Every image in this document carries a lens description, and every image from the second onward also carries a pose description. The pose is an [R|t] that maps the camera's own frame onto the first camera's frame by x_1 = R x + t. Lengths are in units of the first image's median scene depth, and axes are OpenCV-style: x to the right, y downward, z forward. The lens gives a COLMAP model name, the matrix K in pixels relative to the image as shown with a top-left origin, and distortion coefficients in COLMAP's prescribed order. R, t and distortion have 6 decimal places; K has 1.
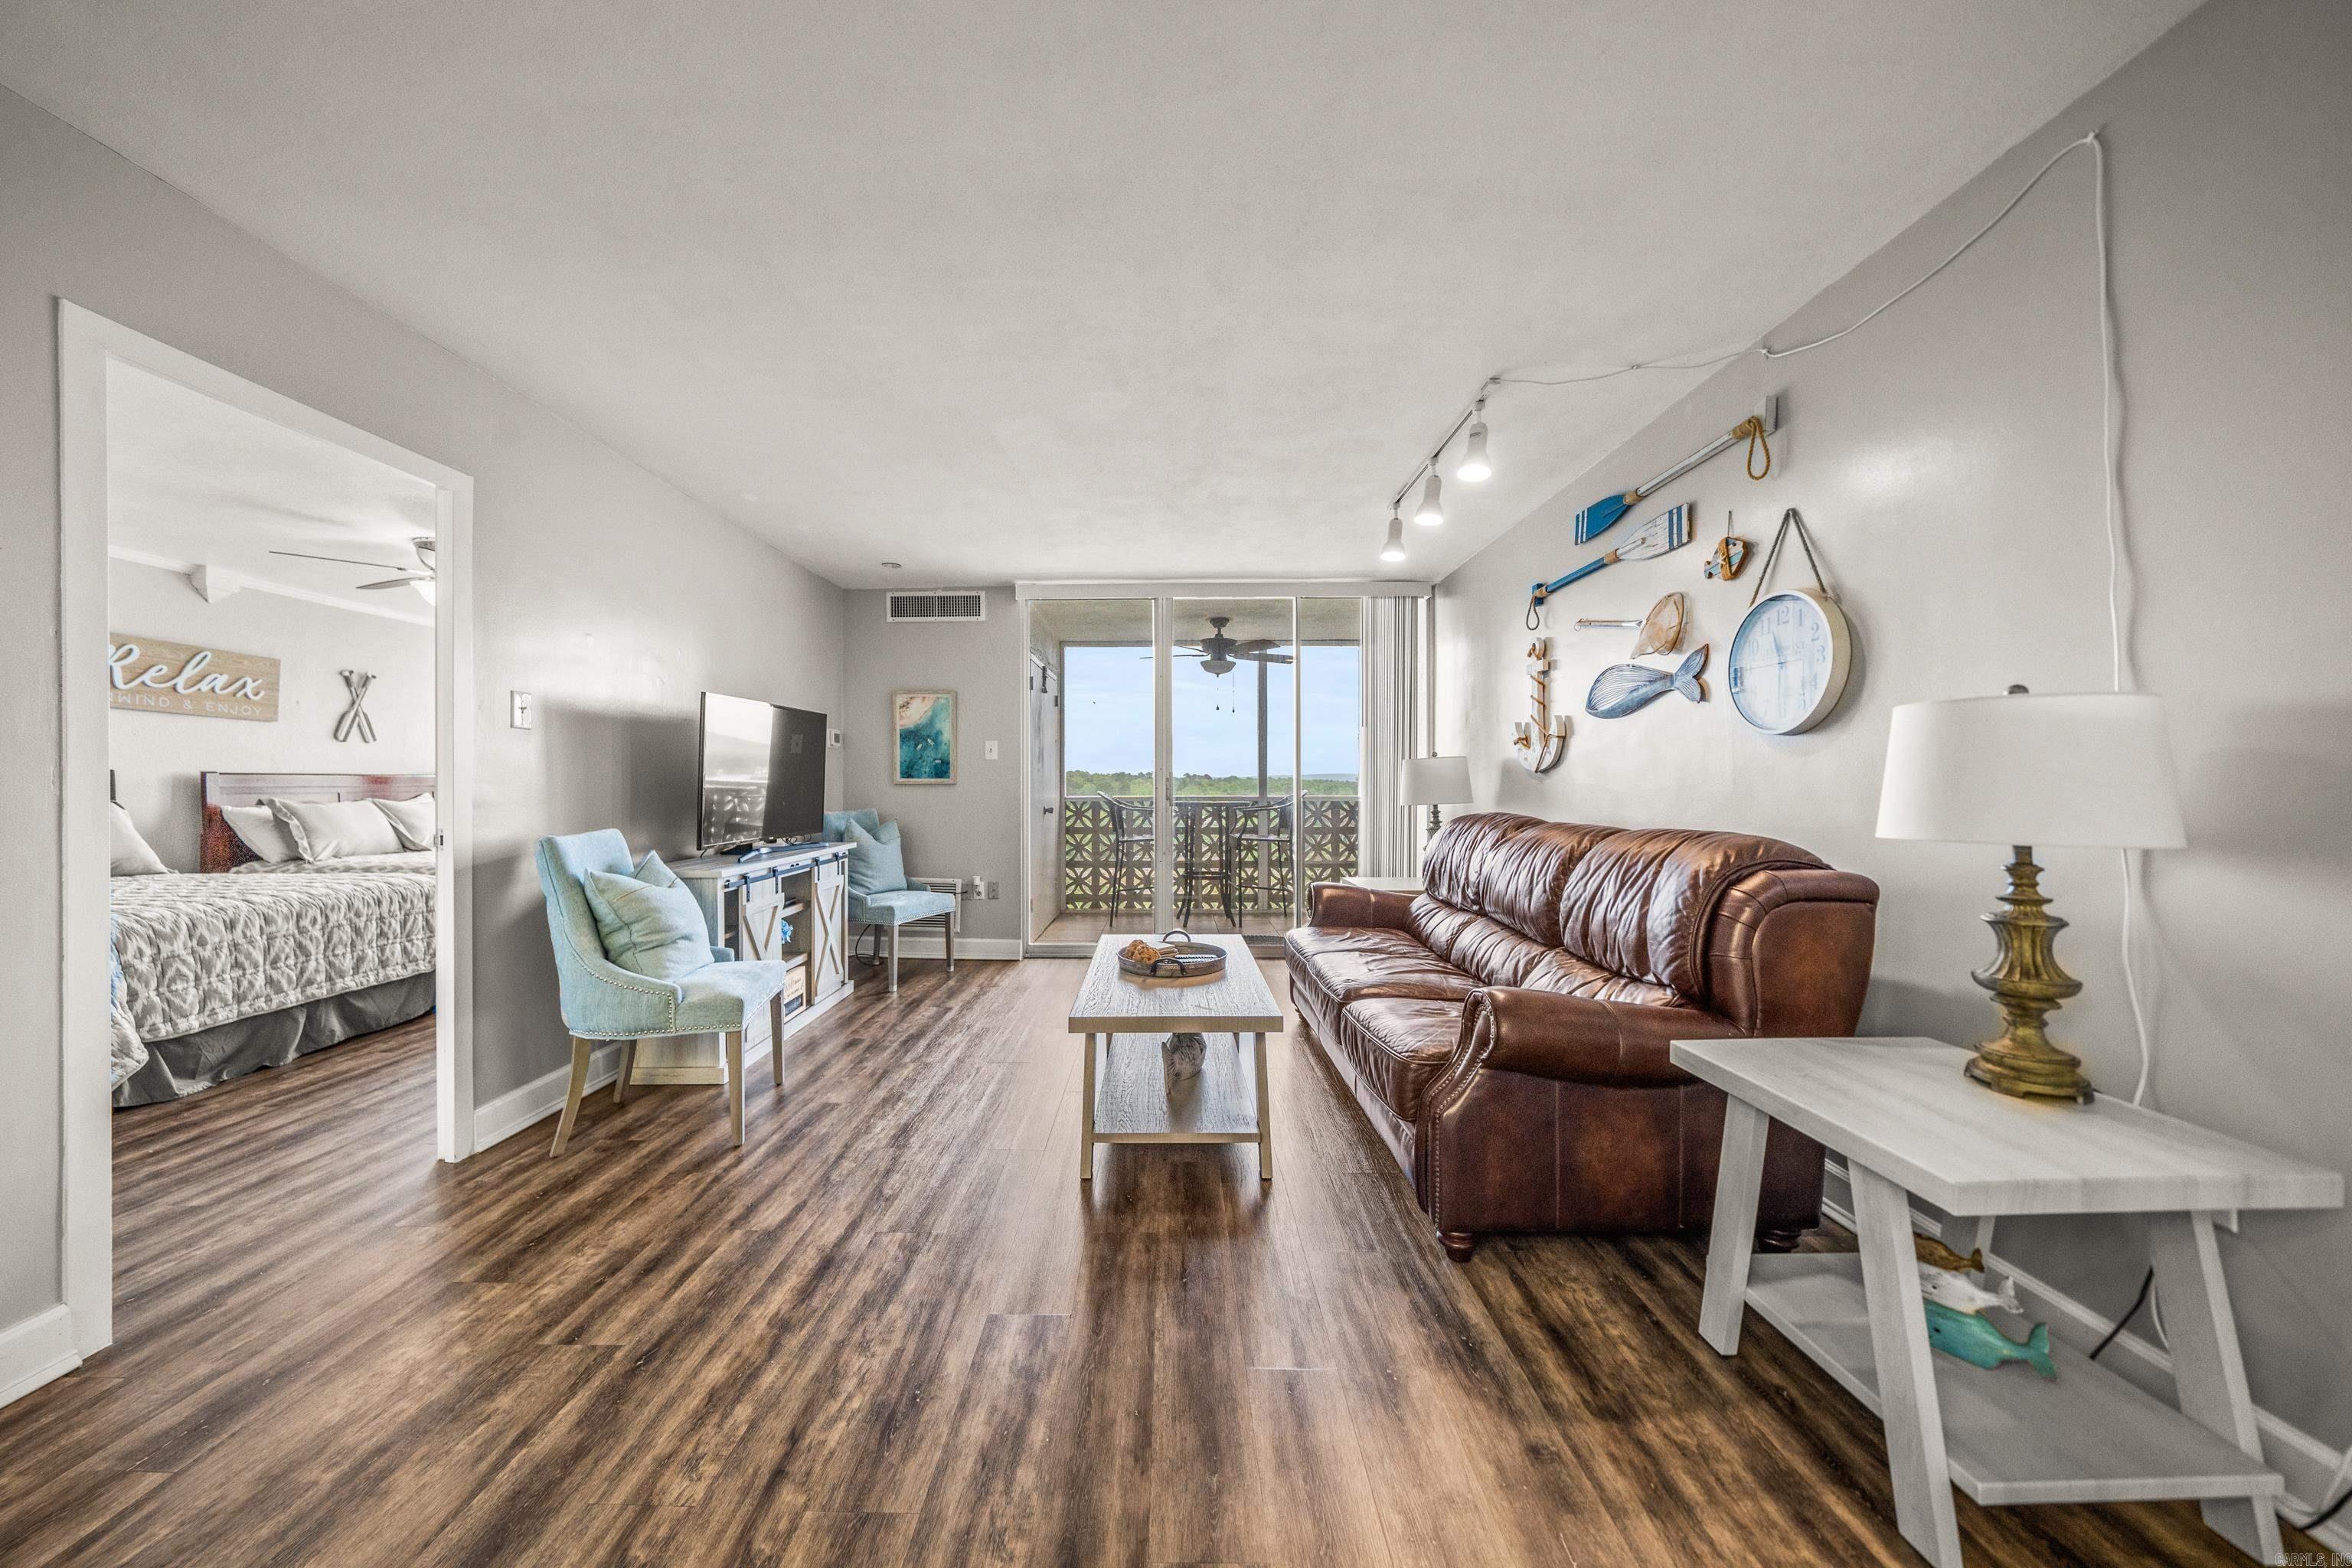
lens RADIAL K [[814.9, 0, 1159.6], [0, 814.9, 781.6], [0, 0, 1]] dist [-0.003446, -0.000481]
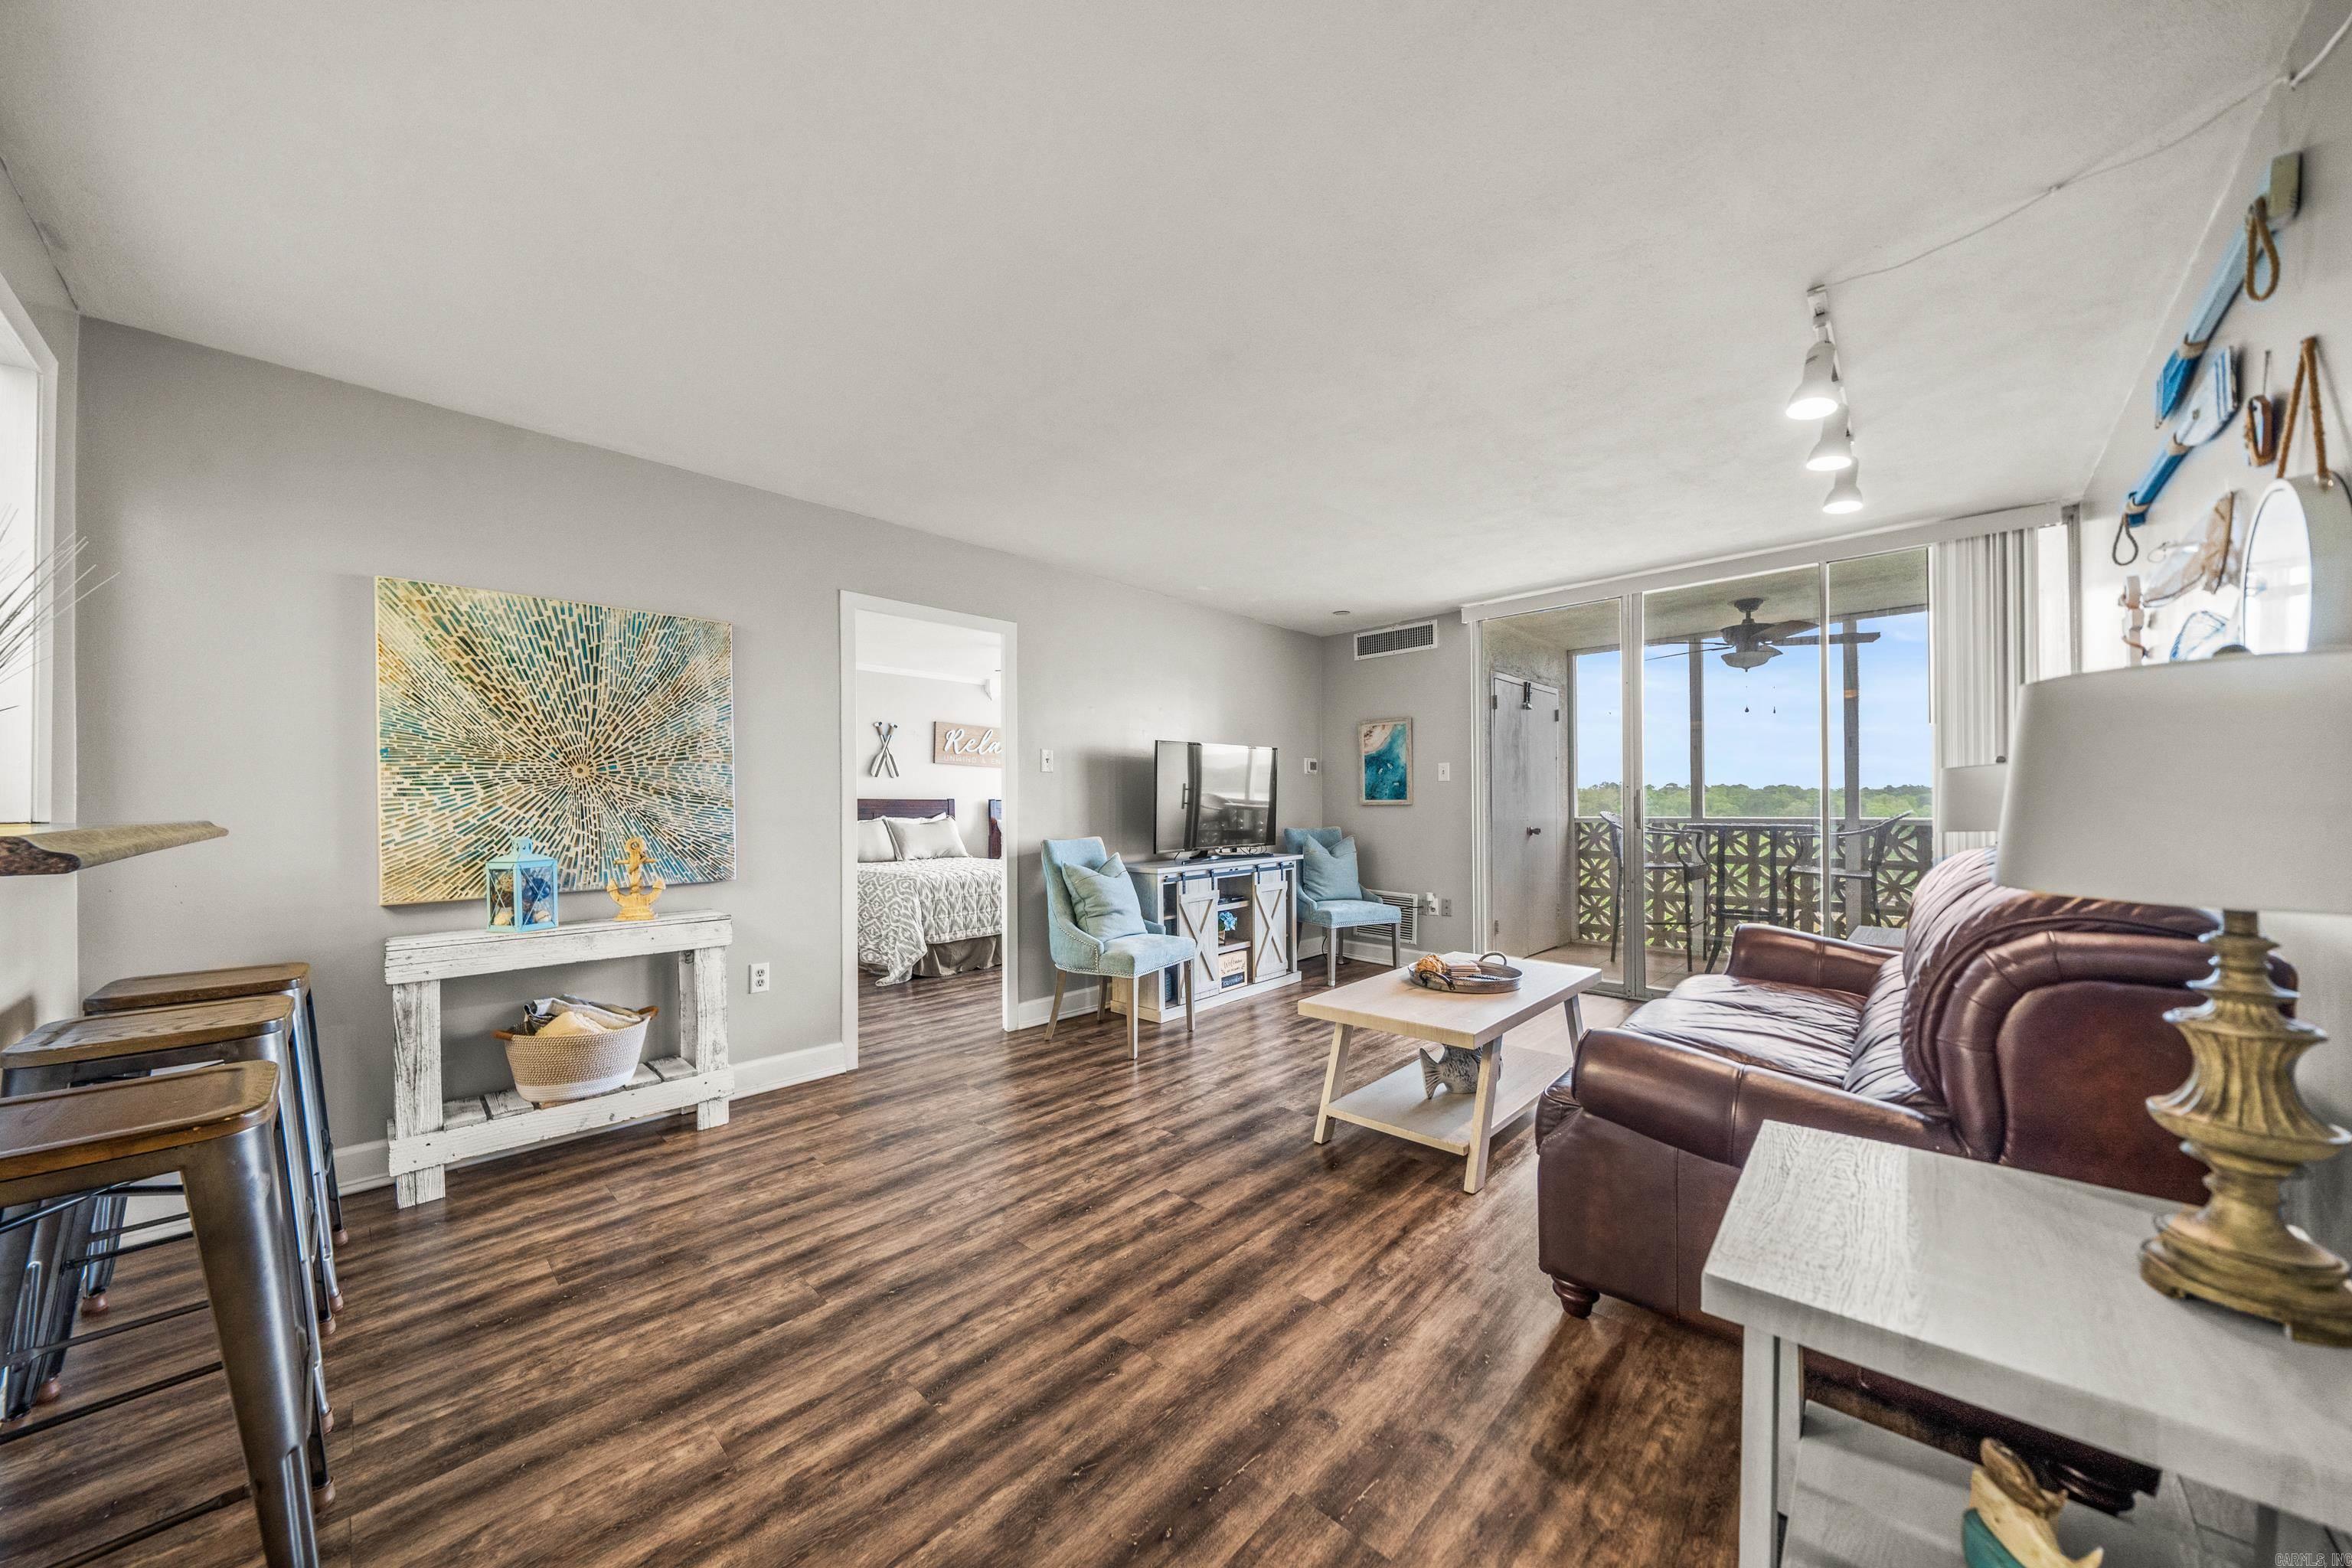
lens RADIAL K [[814.9, 0, 1145.7], [0, 814.9, 799.9], [0, 0, 1]] dist [-0.003446, -0.000481]
pose [[0.715814, -0.008333, -0.698241, 0.399356], [0.007030, 0.999964, -0.004726, -0.001429], [0.698256, -0.001526, 0.715847, -0.008069]]
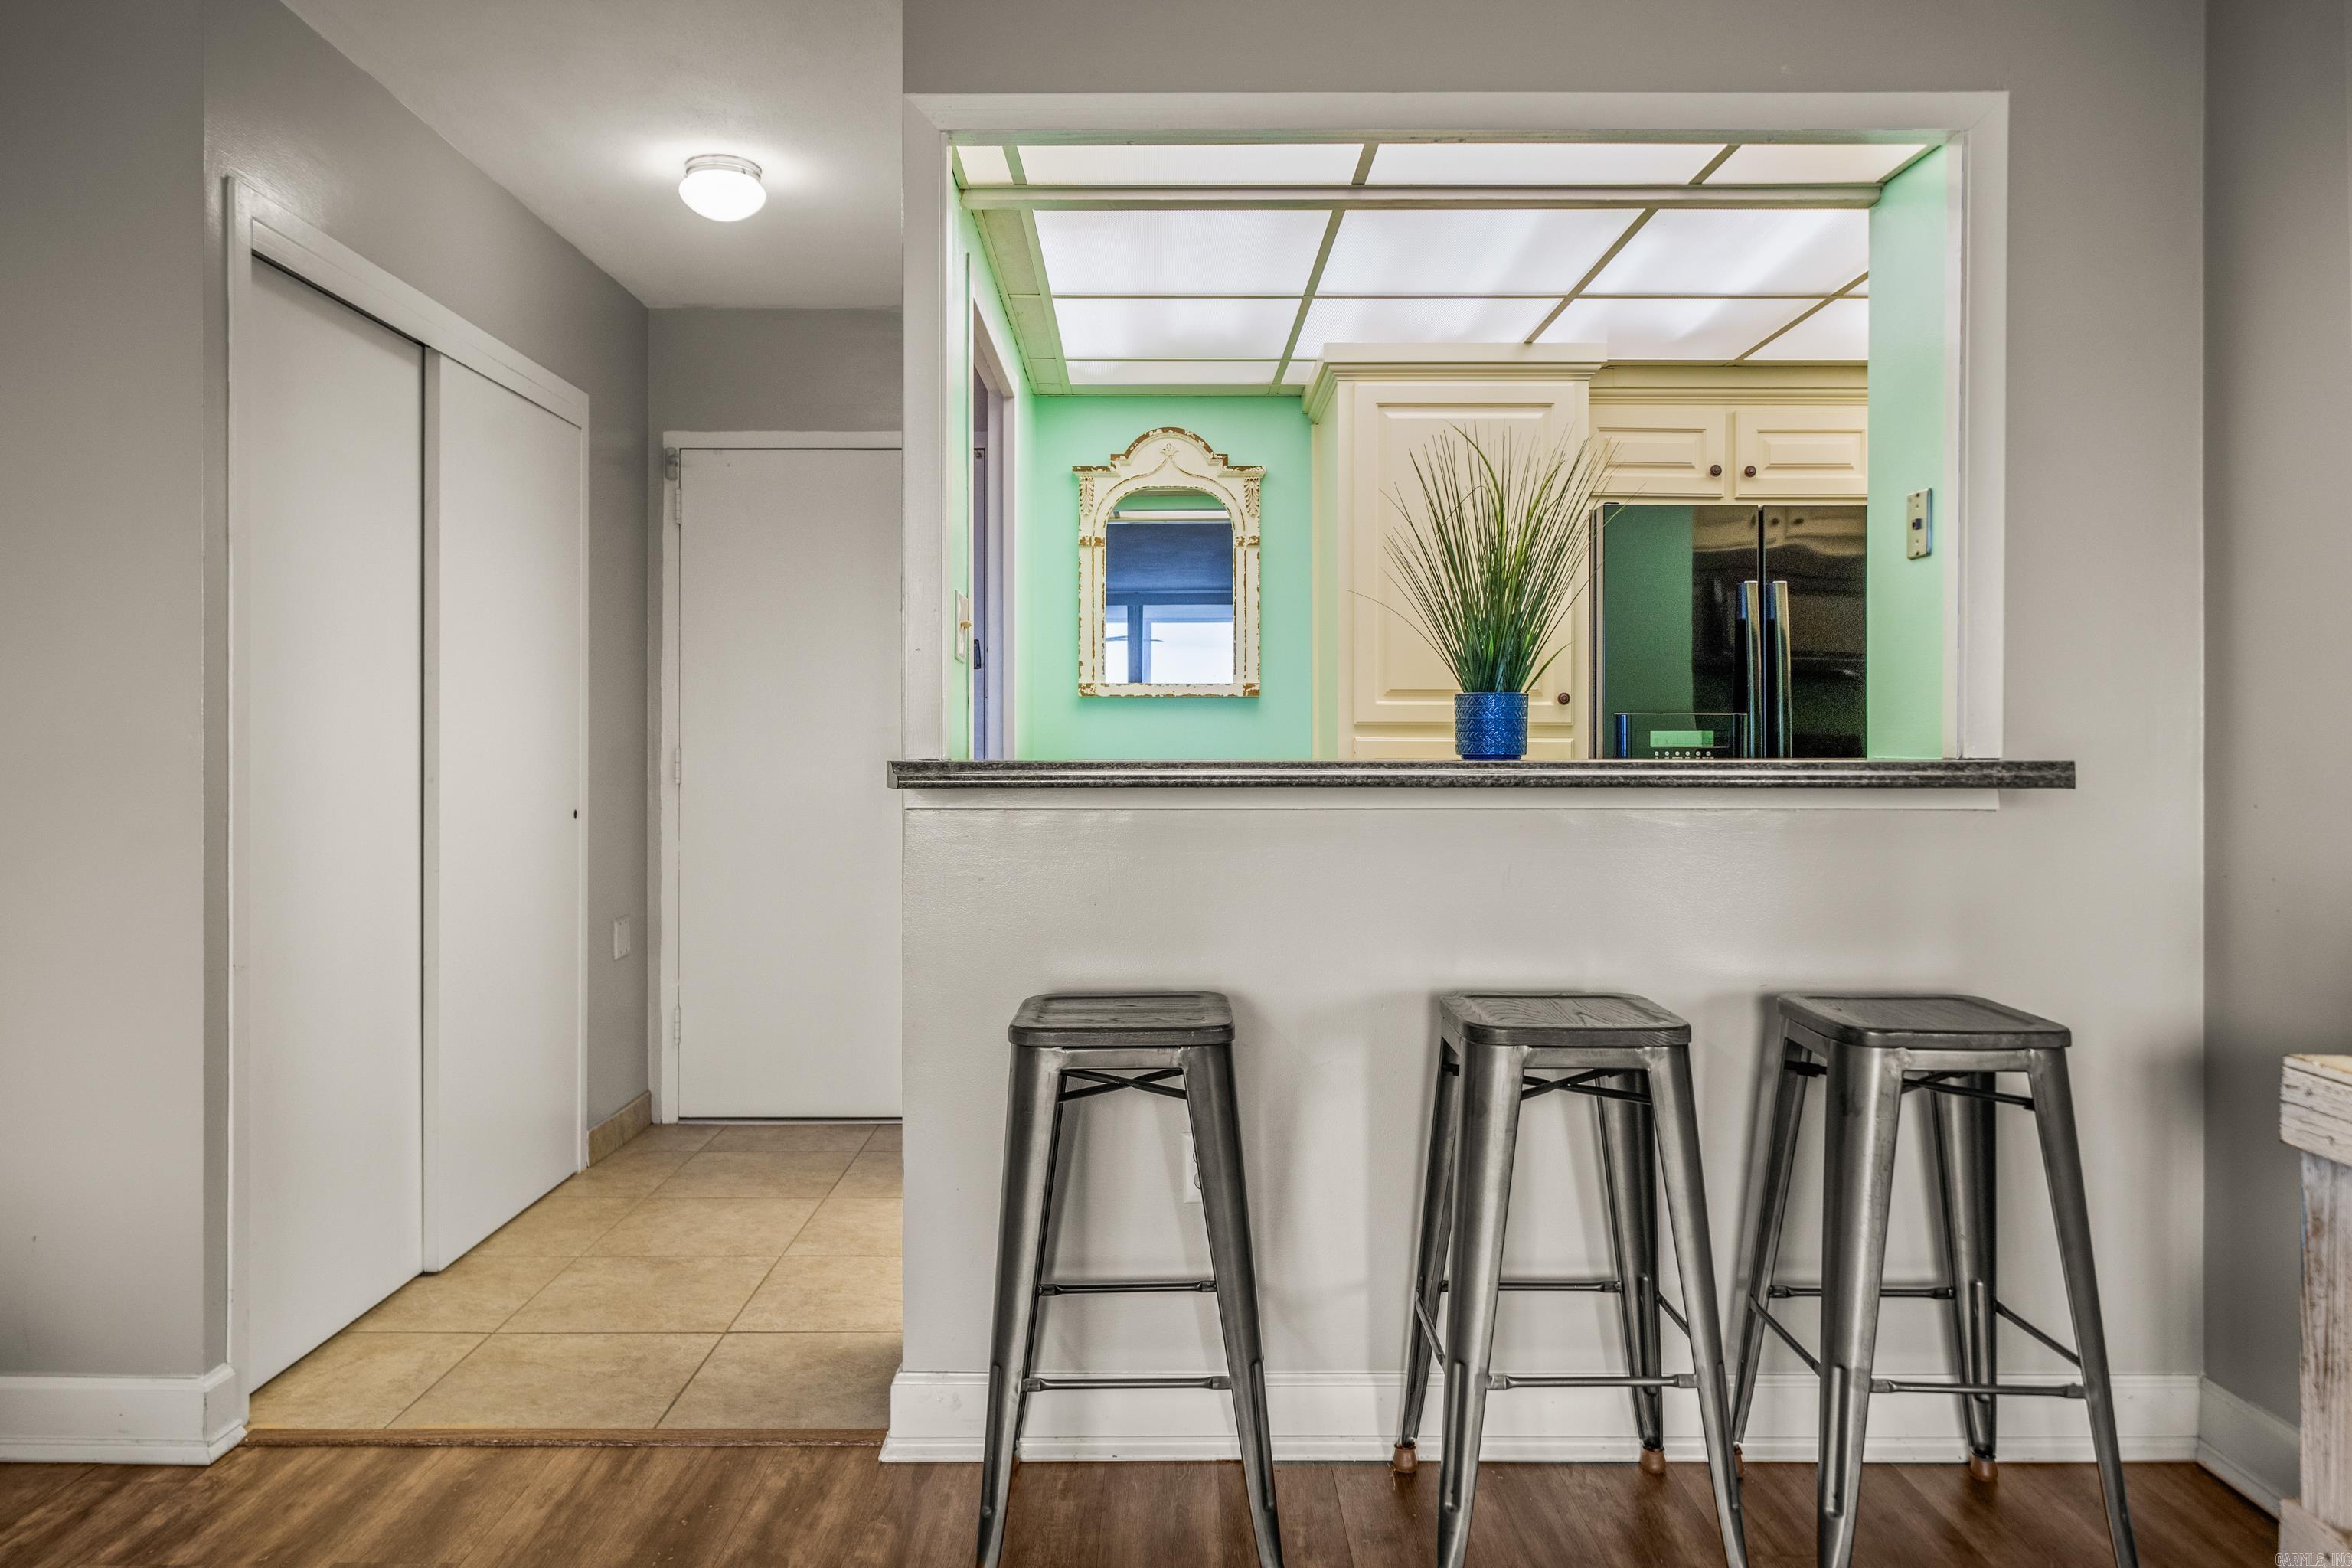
lens RADIAL K [[1595.5, 0, 1128.6], [0, 1595.5, 753.2], [0, 0, 1]] dist [-0.000339, 0.004928]
pose [[-0.999994, 0.002724, 0.002058, -0.140867], [0.002735, 0.999981, 0.005605, -0.002831], [-0.002043, 0.005611, -0.999982, 0.671416]]
